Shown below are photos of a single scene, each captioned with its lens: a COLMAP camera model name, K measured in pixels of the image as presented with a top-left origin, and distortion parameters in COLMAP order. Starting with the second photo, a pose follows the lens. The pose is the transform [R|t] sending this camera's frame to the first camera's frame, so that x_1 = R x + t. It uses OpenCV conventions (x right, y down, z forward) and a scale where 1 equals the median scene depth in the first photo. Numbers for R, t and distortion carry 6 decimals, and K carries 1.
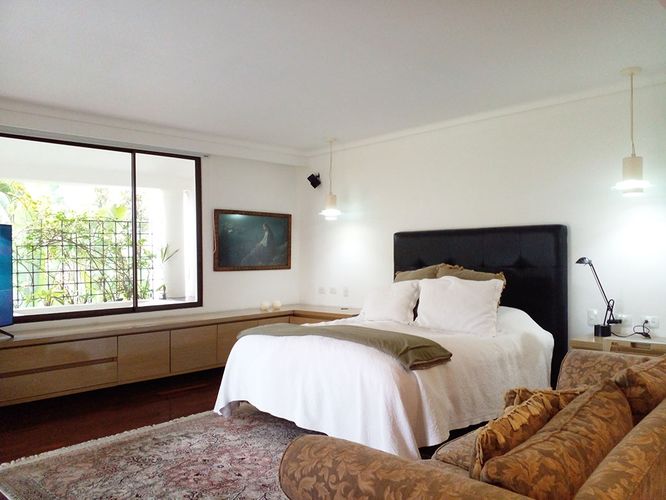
lens RADIAL K [[540.2, 0, 341.4], [0, 540.2, 249.4], [0, 0, 1]] dist [0.119306, -0.201004]
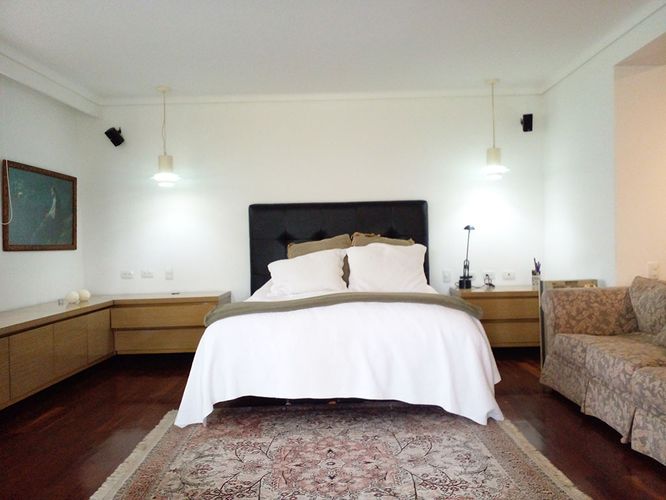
lens RADIAL K [[540.2, 0, 341.4], [0, 540.2, 249.4], [0, 0, 1]] dist [0.119306, -0.201004]
pose [[0.708999, -0.014296, 0.705065, -0.621836], [0.010793, 0.999897, 0.009421, 0.054045], [-0.705127, 0.000930, 0.709080, 0.324462]]
